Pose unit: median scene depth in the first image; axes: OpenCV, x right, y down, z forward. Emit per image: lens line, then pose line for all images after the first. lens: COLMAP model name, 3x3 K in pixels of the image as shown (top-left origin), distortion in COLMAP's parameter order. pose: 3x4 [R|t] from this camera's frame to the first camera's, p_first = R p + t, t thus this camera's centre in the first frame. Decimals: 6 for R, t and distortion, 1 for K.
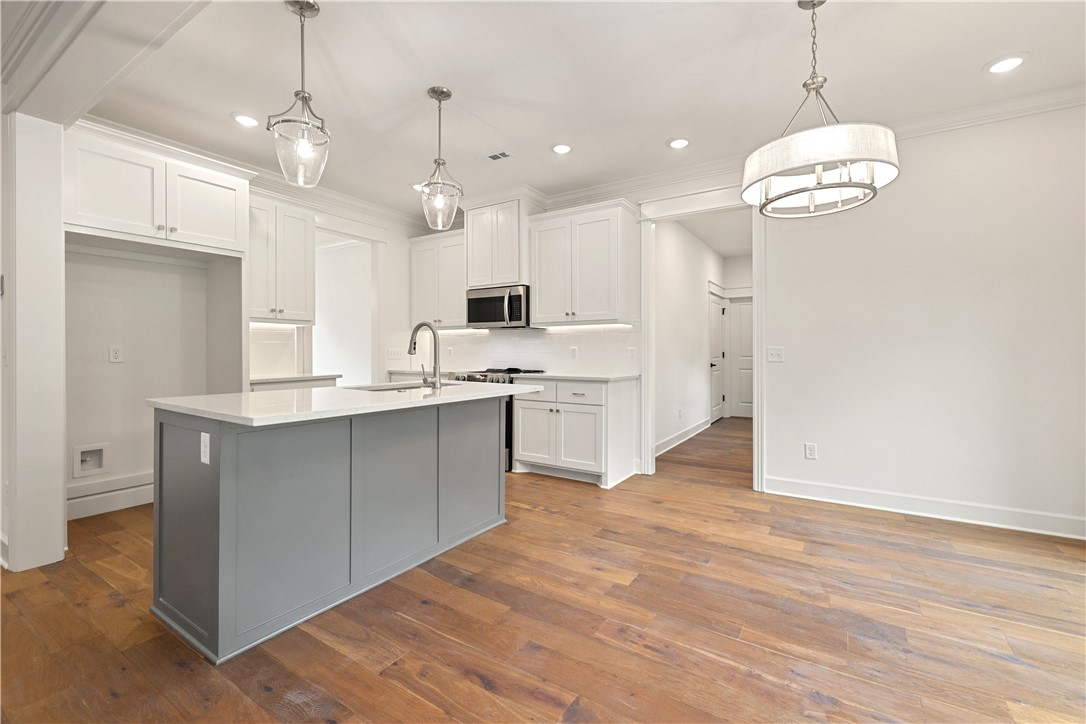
lens RADIAL K [[468.7, 0, 537.5], [0, 468.7, 357.9], [0, 0, 1]] dist [0.001507, 0.000043]
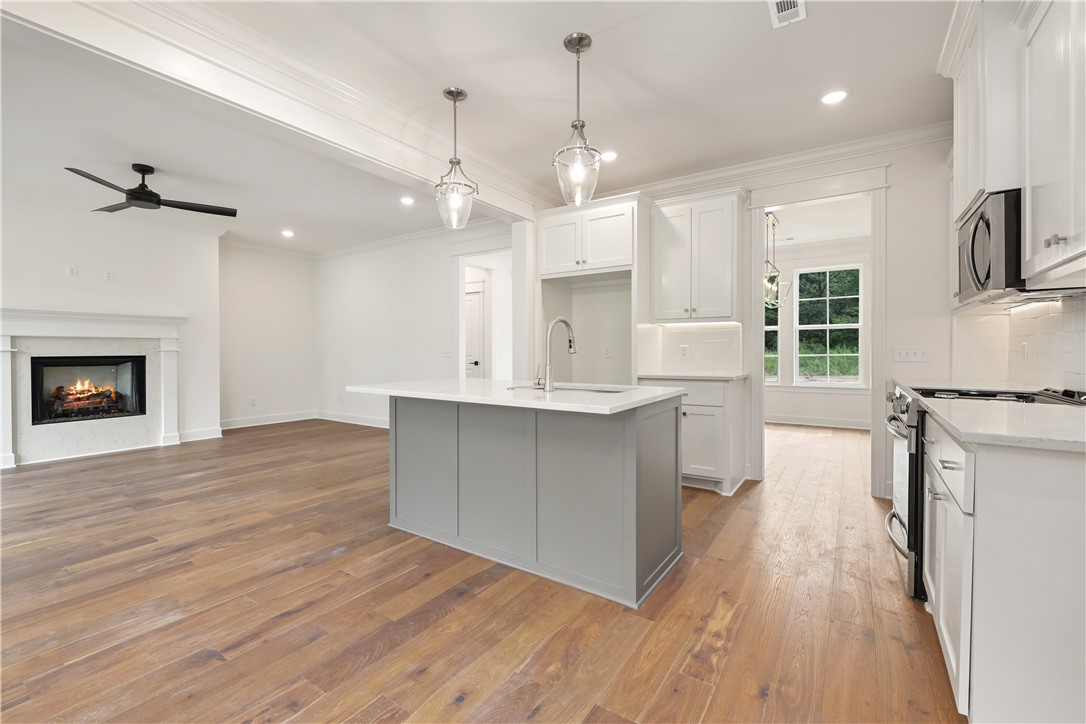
lens RADIAL K [[463.3, 0, 543.0], [0, 463.3, 362.0], [0, 0, 1]] dist [0.000931, 0.000083]
pose [[-0.010327, 0.025370, -0.999625, 0.508039], [-0.014050, 0.999576, 0.025514, -0.010070], [0.999848, 0.014308, -0.009967, 0.768238]]
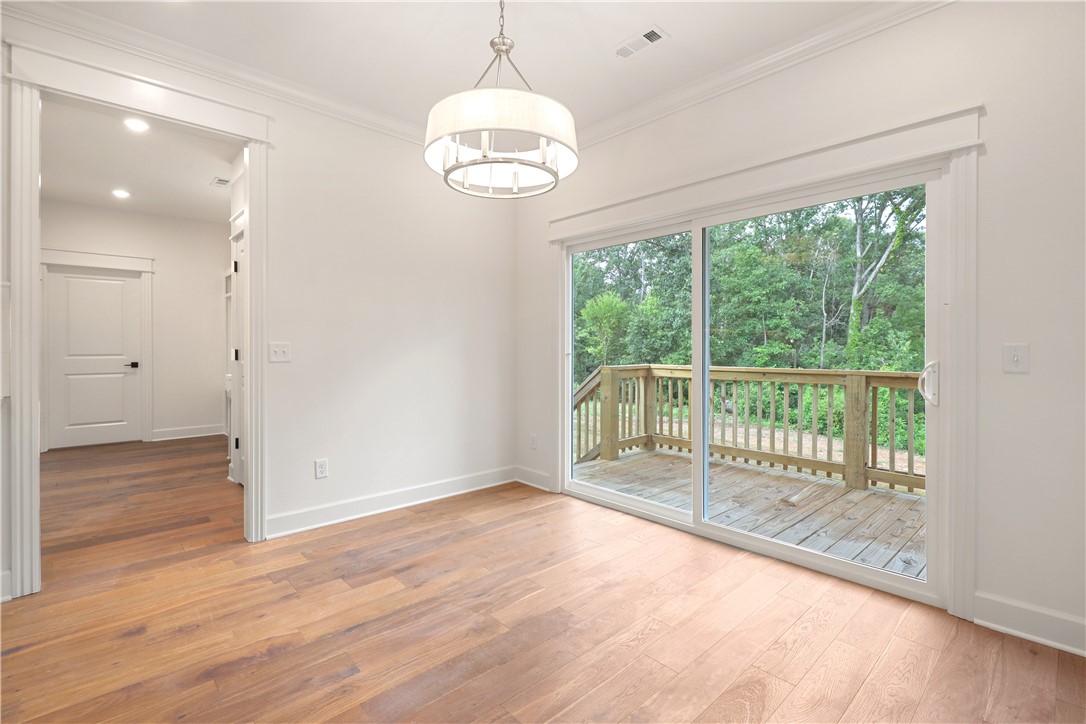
lens RADIAL K [[498.3, 0, 541.4], [0, 498.3, 349.7], [0, 0, 1]] dist [-0.002169, -0.000220]
pose [[0.241698, -0.004106, 0.970343, -0.256462], [0.013374, 0.999910, 0.000900, -0.008856], [-0.970259, 0.012760, 0.241731, 0.597636]]
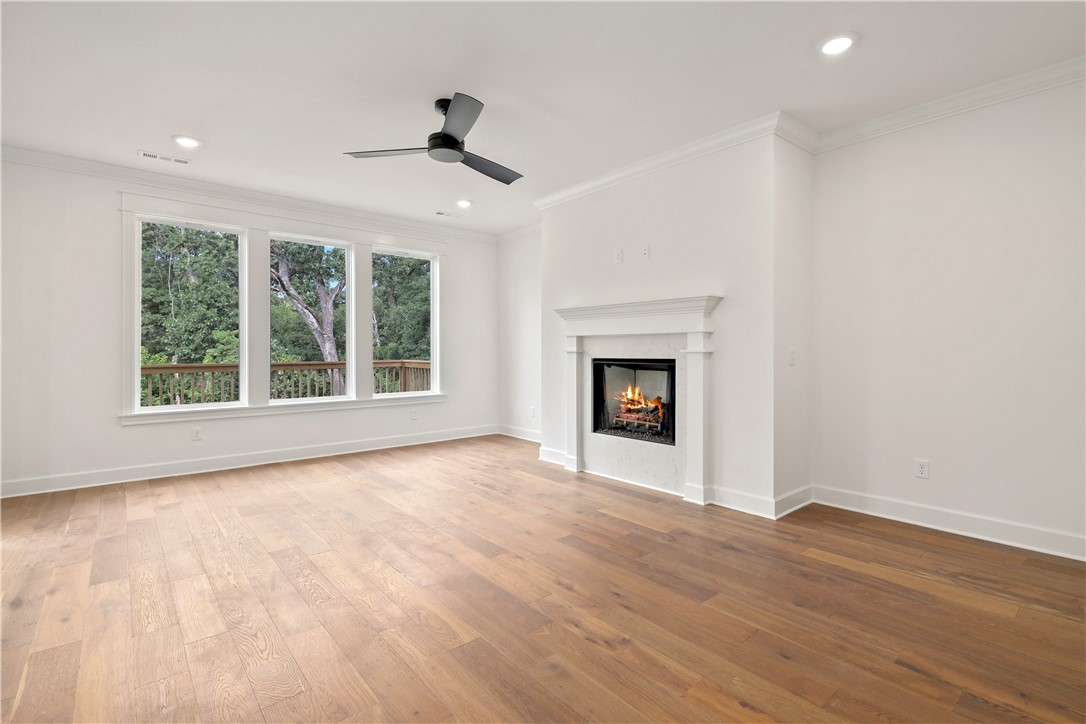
lens RADIAL K [[498.3, 0, 541.4], [0, 498.3, 349.7], [0, 0, 1]] dist [-0.002169, -0.000220]
pose [[-0.959052, 0.000709, 0.283228, -1.705985], [0.004373, 0.999915, 0.012304, -0.009640], [-0.283195, 0.013039, -0.958974, 0.519837]]
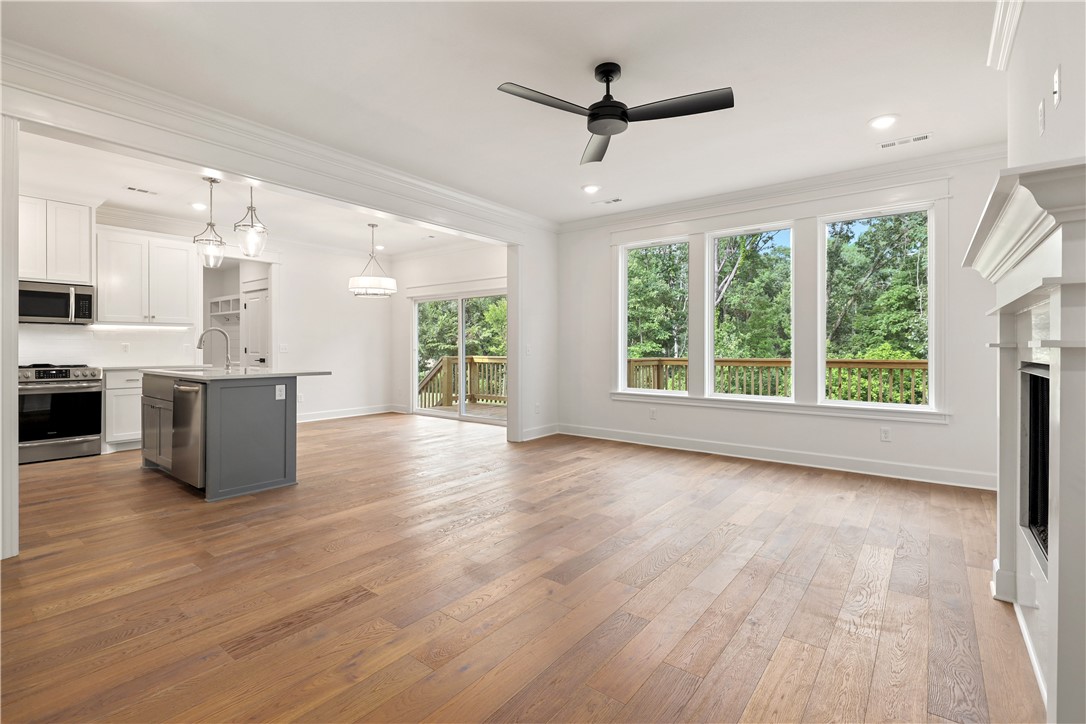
lens RADIAL K [[498.3, 0, 541.4], [0, 498.3, 349.7], [0, 0, 1]] dist [-0.002169, -0.000220]
pose [[0.080275, -0.005946, 0.996755, -2.108132], [0.014034, 0.999890, 0.004834, 0.004192], [-0.996674, 0.013600, 0.080350, -0.272144]]
